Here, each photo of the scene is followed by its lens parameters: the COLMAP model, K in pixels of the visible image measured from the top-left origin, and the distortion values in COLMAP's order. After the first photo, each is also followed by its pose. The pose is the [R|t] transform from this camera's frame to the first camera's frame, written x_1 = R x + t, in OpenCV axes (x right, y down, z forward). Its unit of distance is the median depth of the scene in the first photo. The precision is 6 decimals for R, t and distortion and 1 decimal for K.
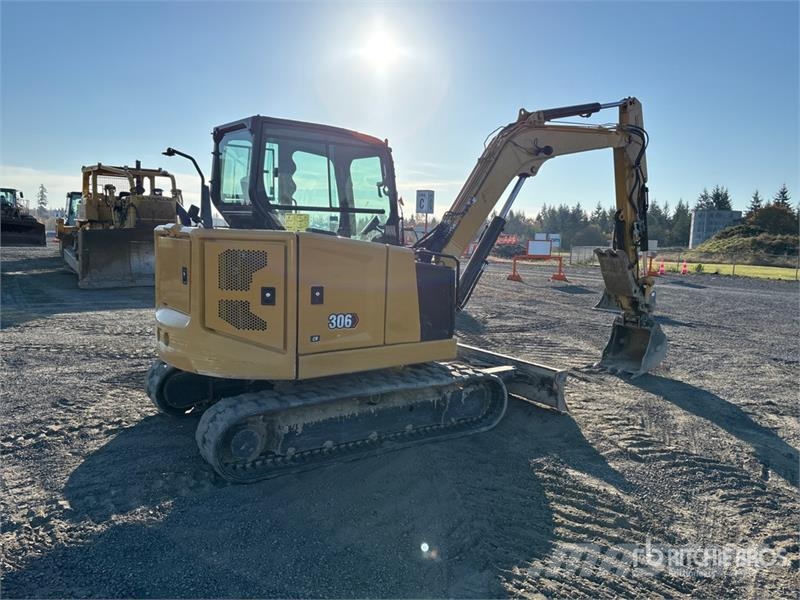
lens RADIAL K [[625.7, 0, 406.8], [0, 625.7, 297.5], [0, 0, 1]] dist [0.060223, -0.051242]
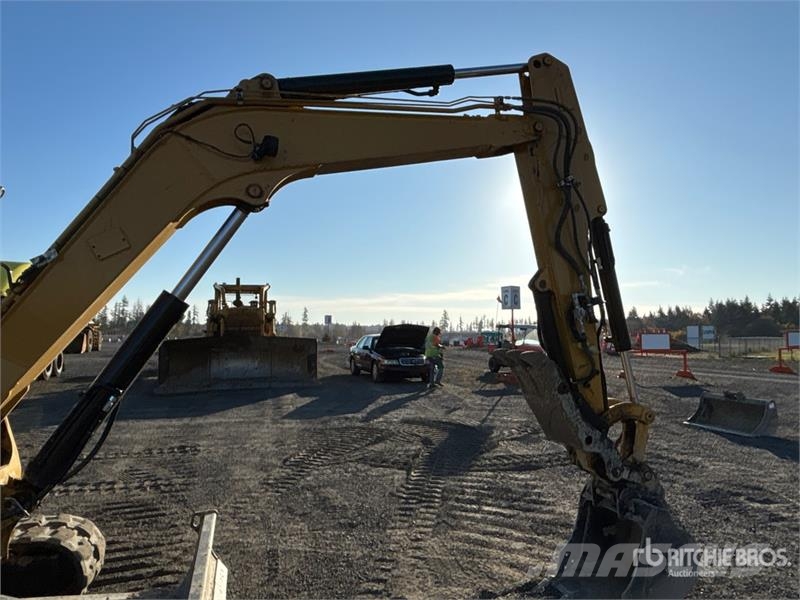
lens RADIAL K [[505.7, 0, 400.9], [0, 505.7, 299.0], [0, 0, 1]] dist [0.017212, -0.022804]
pose [[0.940996, -0.060111, -0.333036, 0.146686], [0.002374, 0.985247, -0.171124, -0.019518], [0.338409, 0.160236, 0.927256, 0.239110]]
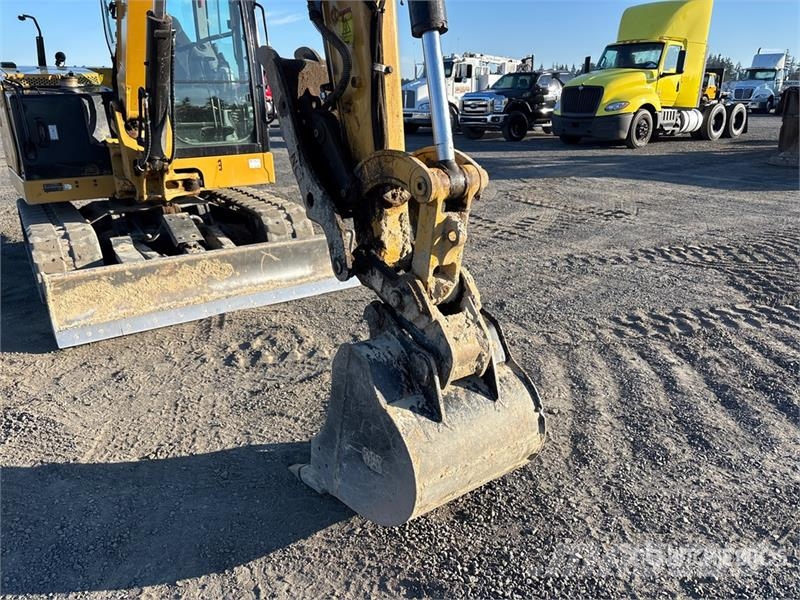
lens RADIAL K [[601.8, 0, 407.2], [0, 601.8, 304.5], [0, 0, 1]] dist [0.058189, -0.064007]
pose [[-0.026036, 0.288687, -0.957069, 0.253757], [-0.097662, 0.952080, 0.289839, -0.018966], [0.994879, 0.101016, 0.003406, 0.422948]]
